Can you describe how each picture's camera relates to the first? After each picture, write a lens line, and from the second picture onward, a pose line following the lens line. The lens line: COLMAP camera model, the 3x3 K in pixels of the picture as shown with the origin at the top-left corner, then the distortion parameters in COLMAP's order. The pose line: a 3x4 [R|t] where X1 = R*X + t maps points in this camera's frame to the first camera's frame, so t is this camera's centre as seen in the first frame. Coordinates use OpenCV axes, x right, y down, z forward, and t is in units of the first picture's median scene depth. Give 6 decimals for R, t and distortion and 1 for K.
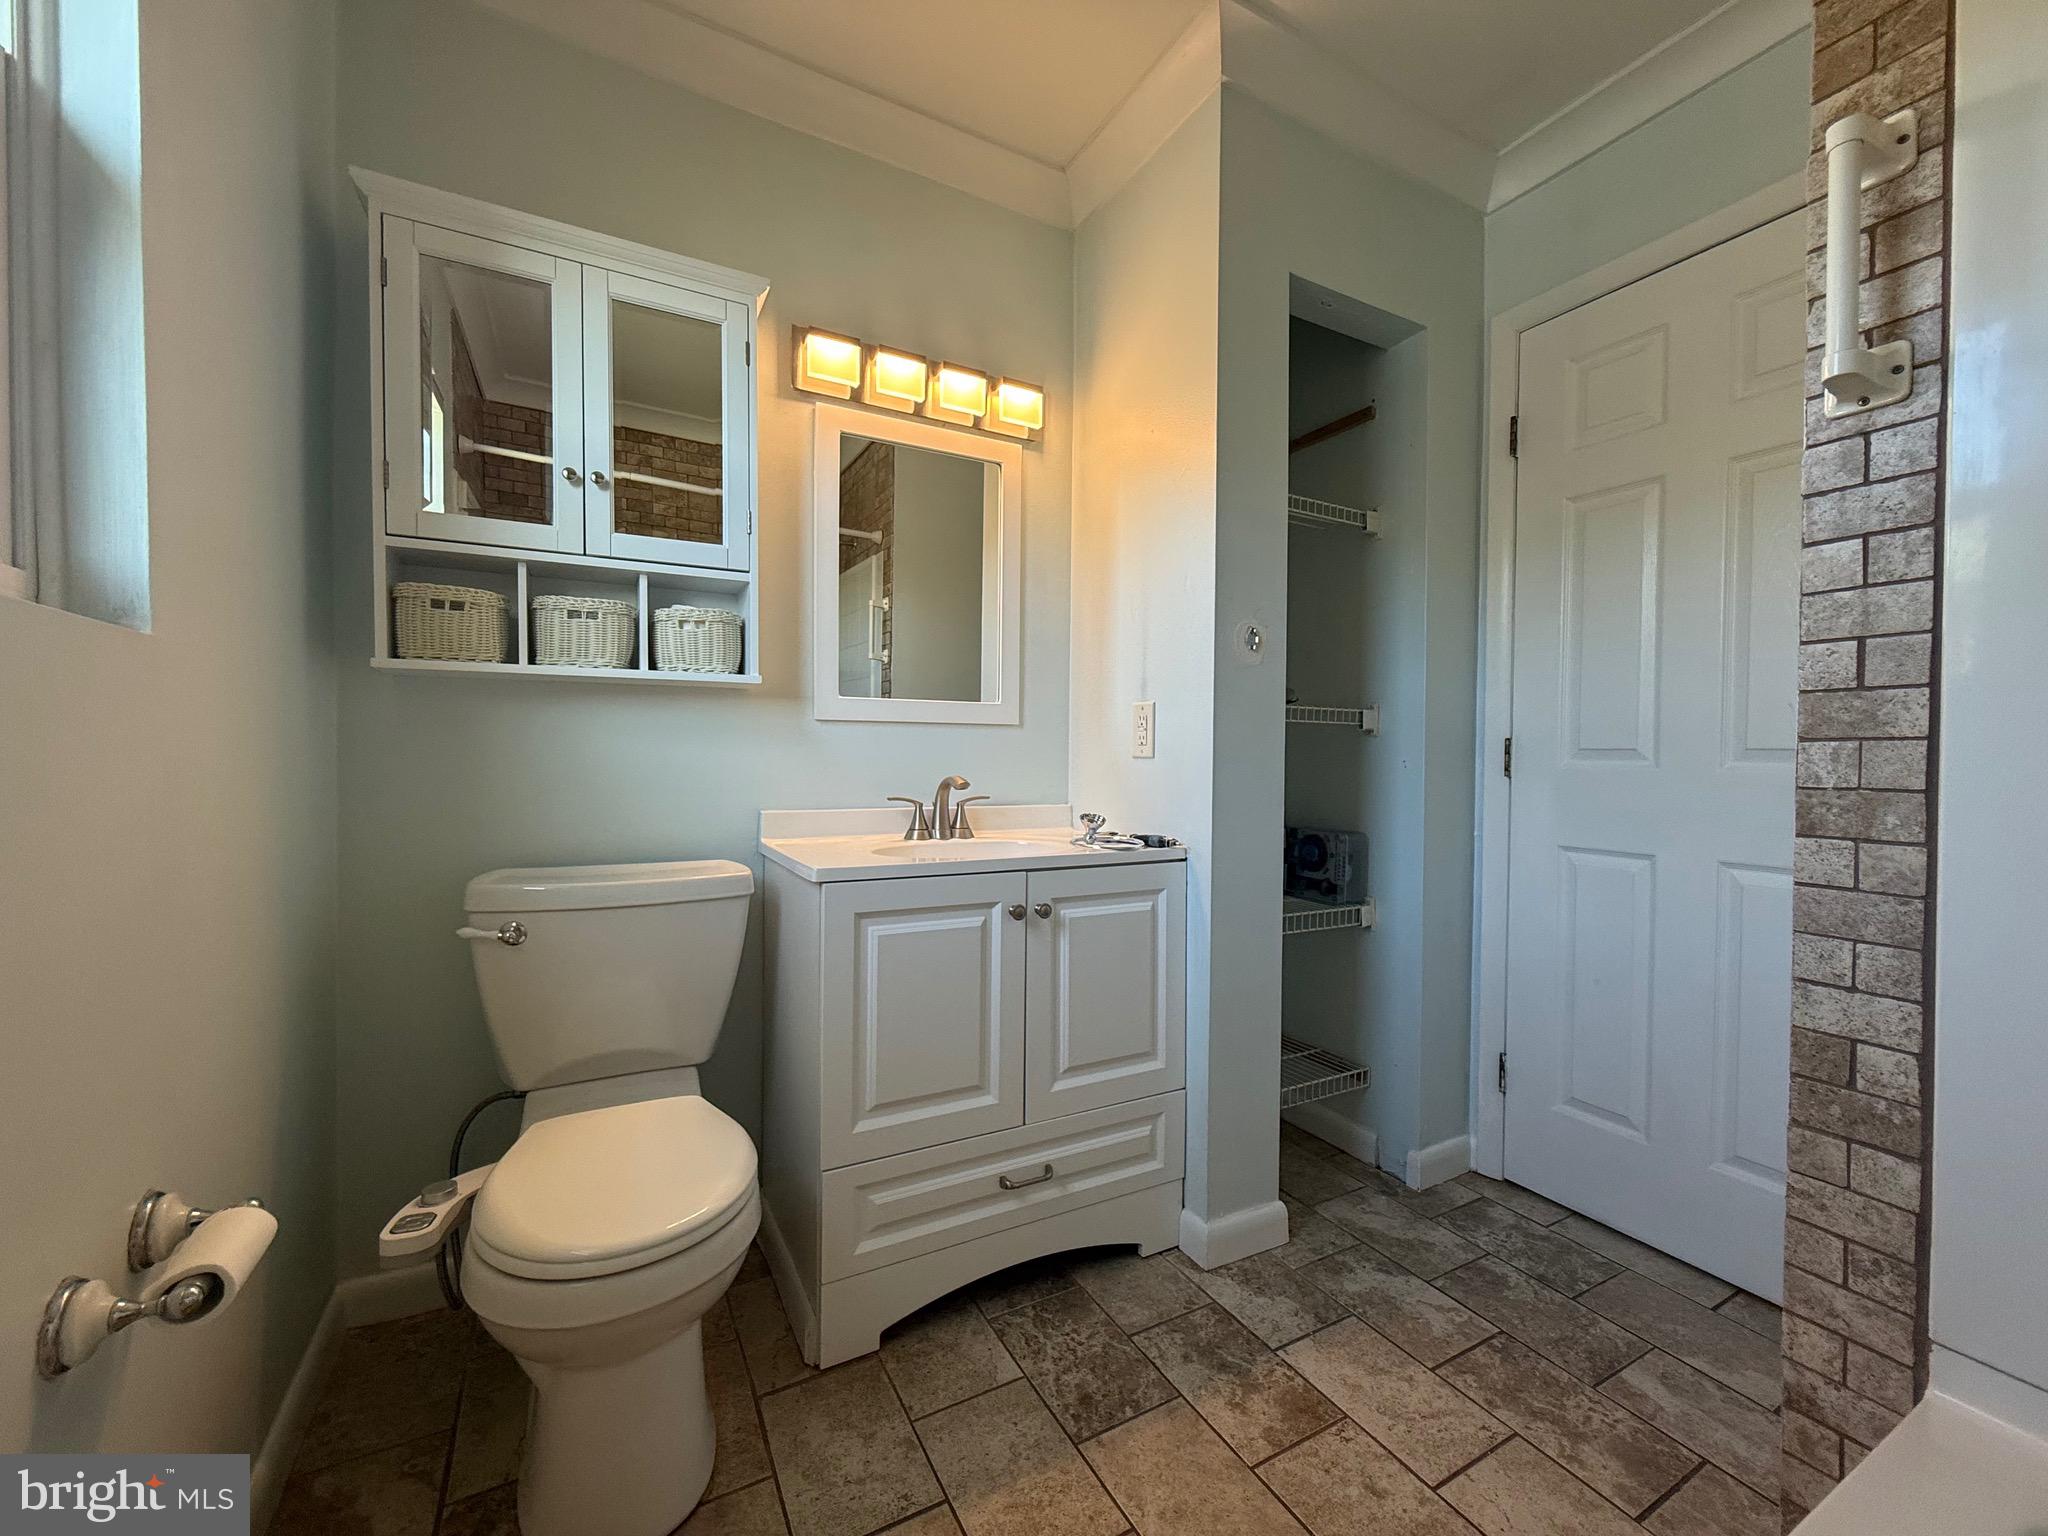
lens RADIAL K [[812.9, 0, 1035.2], [0, 812.9, 760.6], [0, 0, 1]] dist [-0.003094, 0.000499]
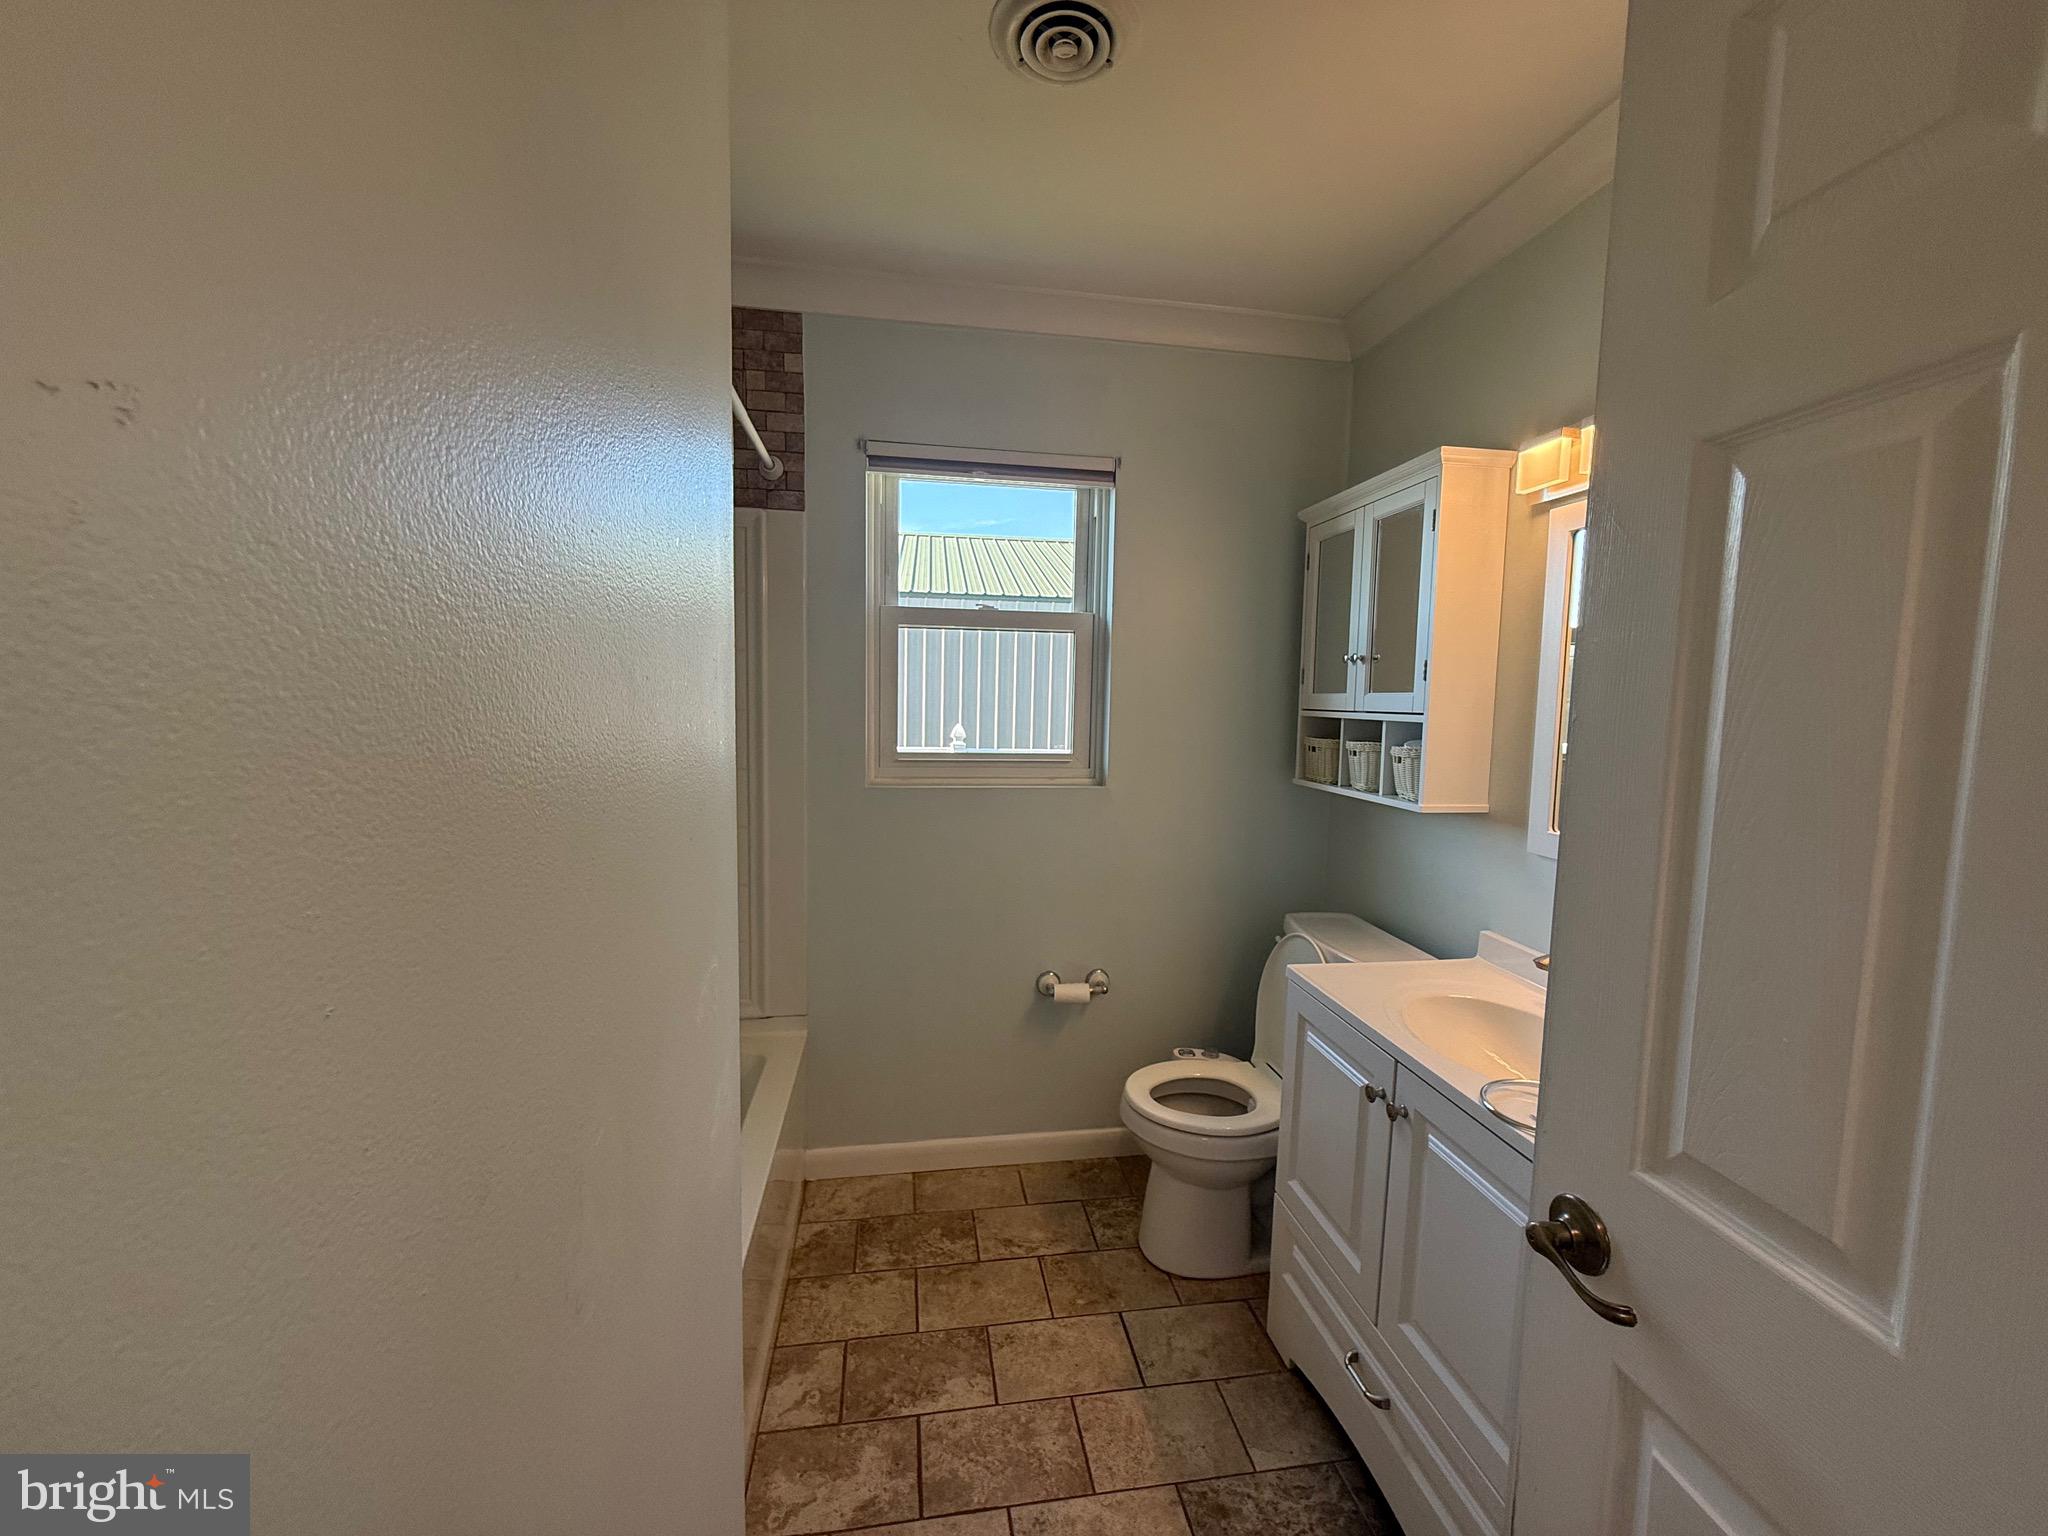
lens RADIAL K [[812.9, 0, 1020.8], [0, 812.9, 765.5], [0, 0, 1]] dist [-0.003094, 0.000499]
pose [[-0.347065, 0.068220, -0.935357, 1.049773], [-0.034972, 0.995716, 0.085599, -0.278222], [0.937189, 0.062419, -0.343192, 1.003496]]
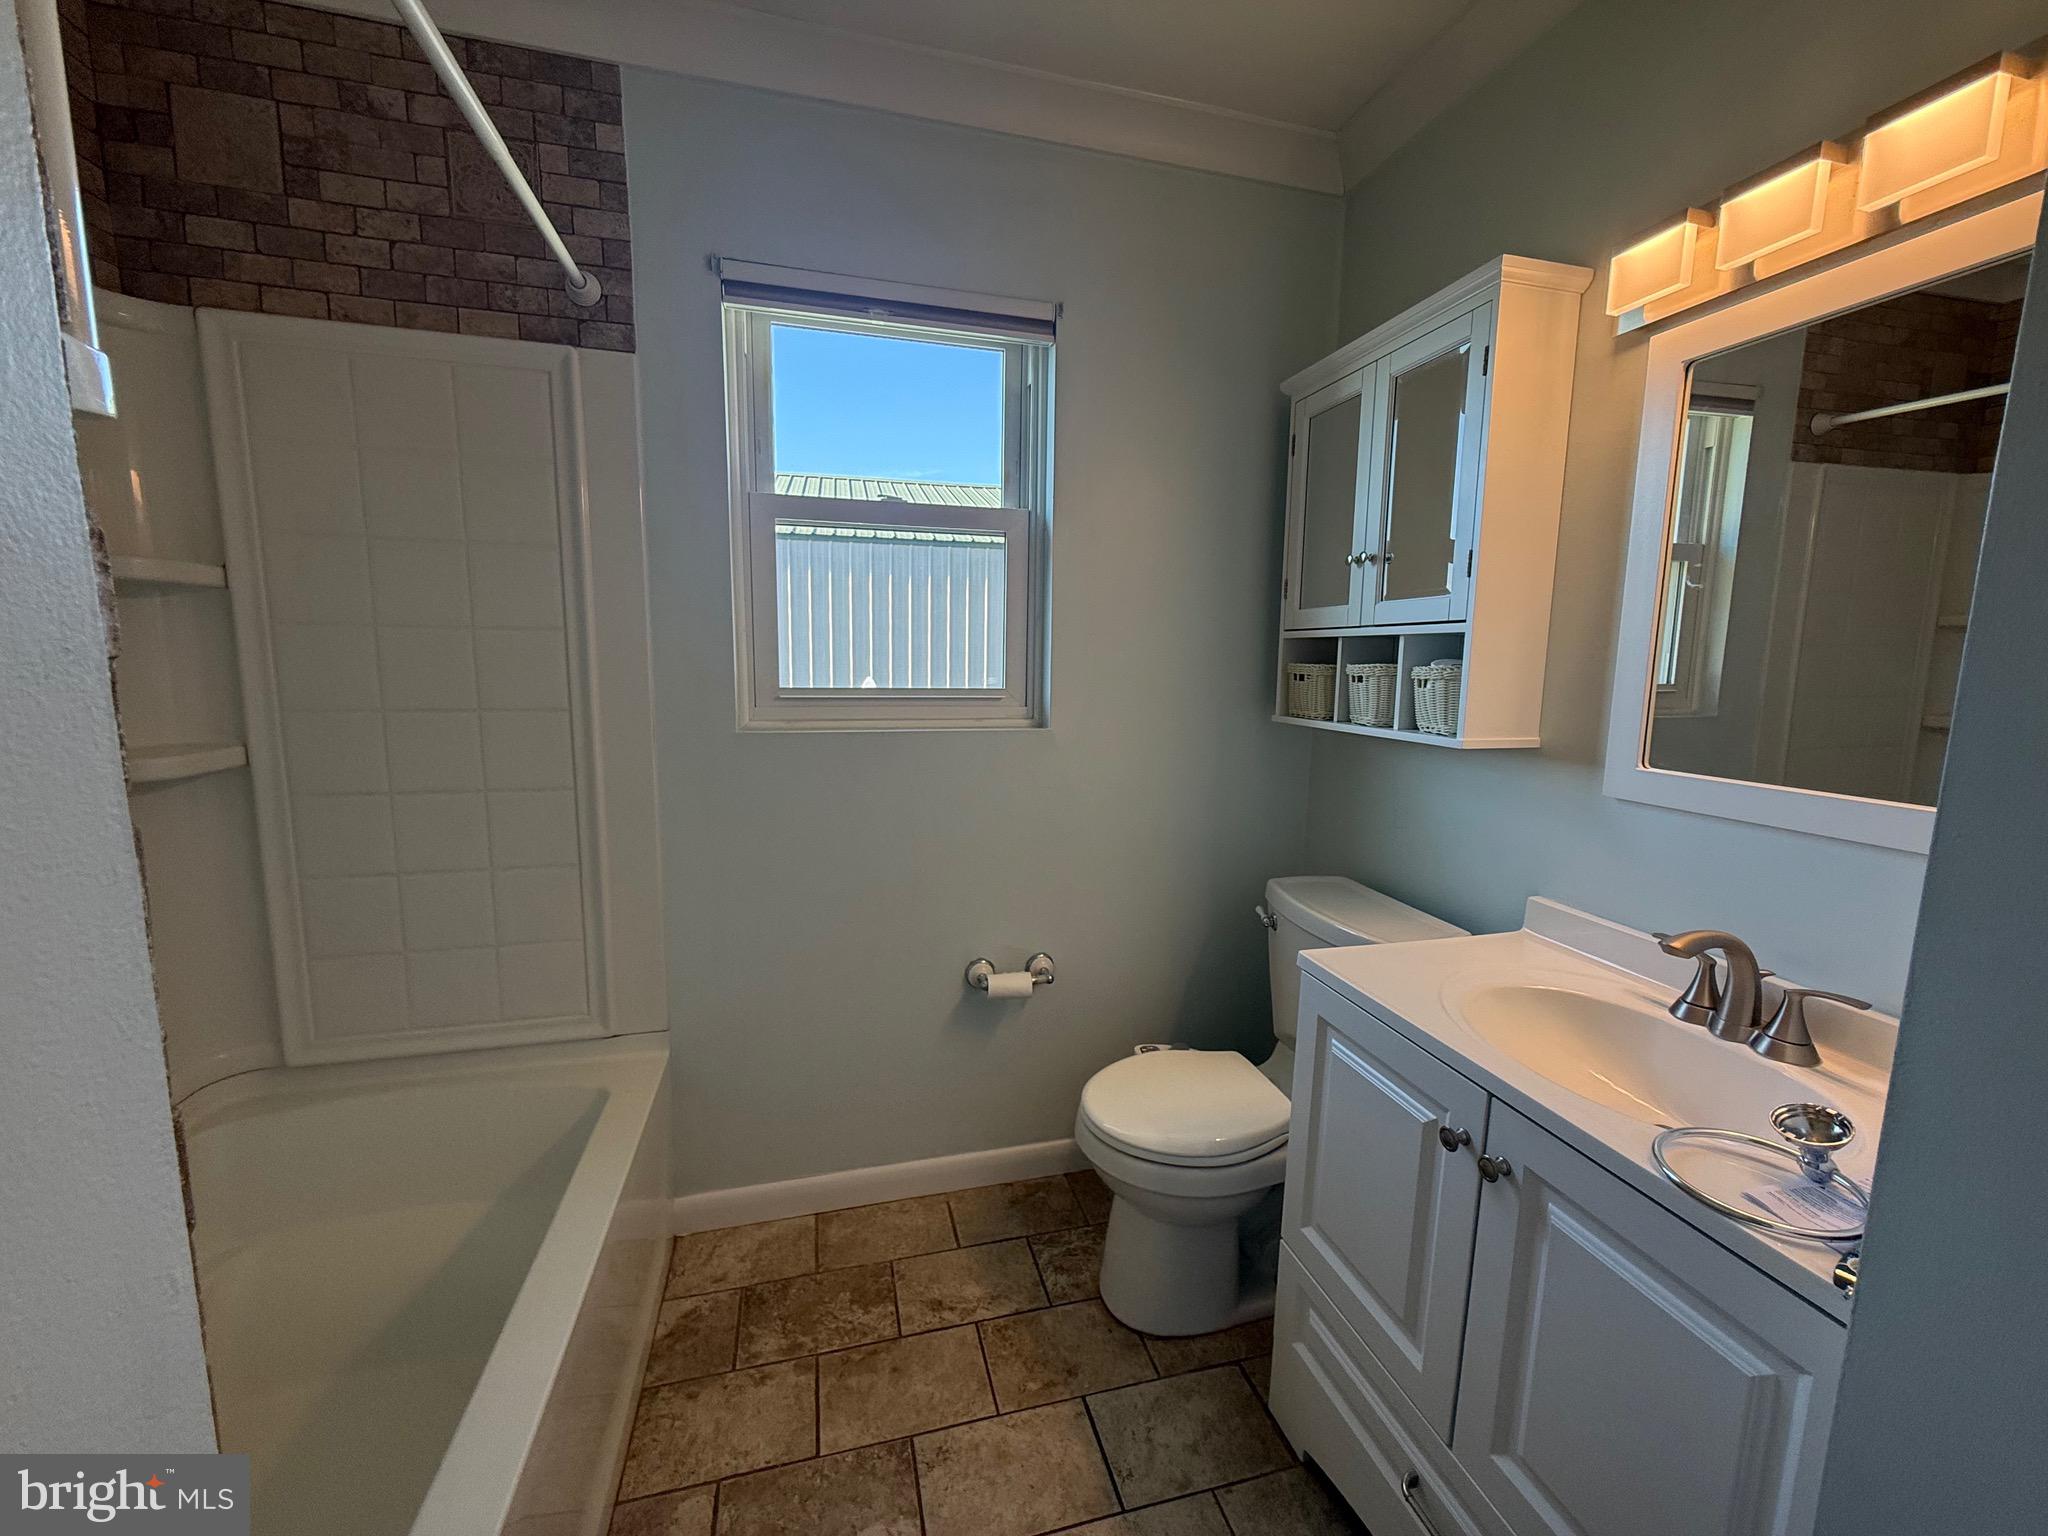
lens RADIAL K [[812.9, 0, 1028.9], [0, 812.9, 768.2], [0, 0, 1]] dist [-0.003094, 0.000499]
pose [[-0.238244, 0.123657, -0.963301, 0.718701], [-0.030631, 0.990411, 0.134713, -0.209238], [0.970722, 0.061601, -0.232171, 0.875604]]
